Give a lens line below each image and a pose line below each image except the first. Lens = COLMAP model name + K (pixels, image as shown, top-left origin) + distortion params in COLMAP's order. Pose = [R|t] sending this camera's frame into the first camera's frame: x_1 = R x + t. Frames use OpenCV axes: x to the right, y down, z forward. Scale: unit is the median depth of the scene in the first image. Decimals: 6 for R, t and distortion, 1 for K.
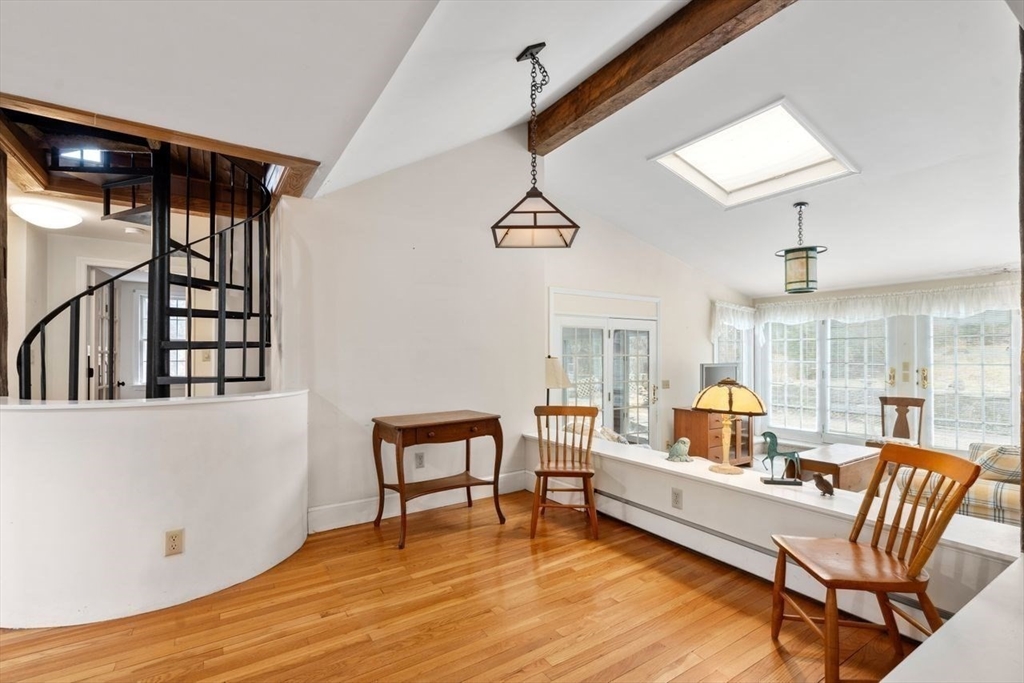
lens RADIAL K [[463.5, 0, 503.6], [0, 463.5, 359.3], [0, 0, 1]] dist [-0.004909, -0.000405]
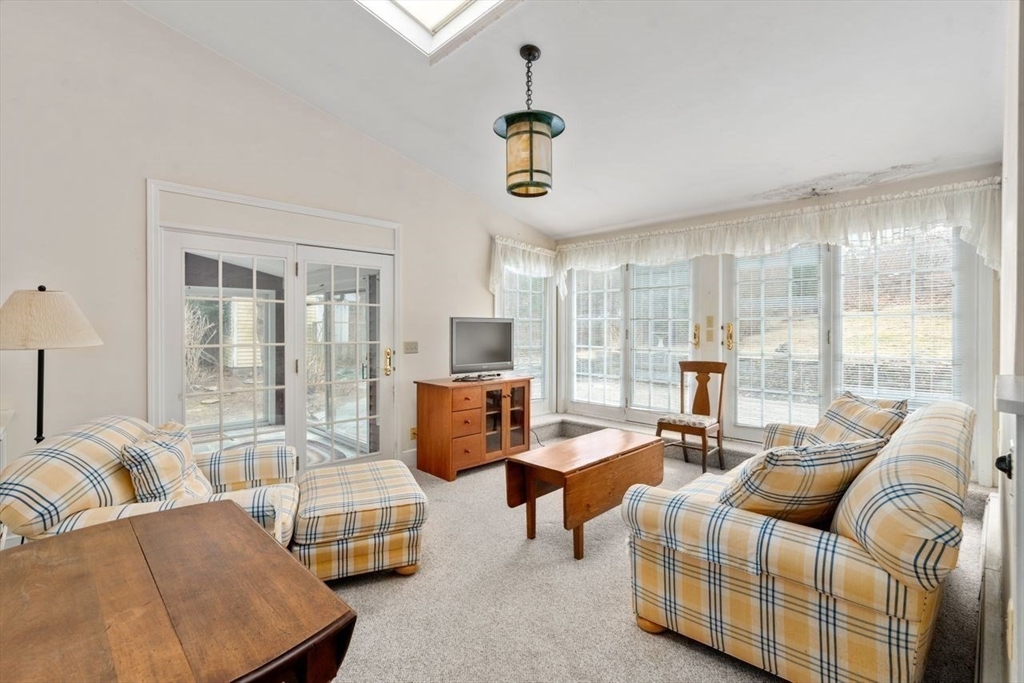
lens RADIAL K [[463.5, 0, 513.3], [0, 463.5, 336.5], [0, 0, 1]] dist [-0.004909, -0.000405]
pose [[0.976752, -0.002756, 0.214354, 0.390769], [0.000451, 0.999942, 0.010799, 0.032595], [-0.214372, -0.010451, 0.976696, 0.317449]]
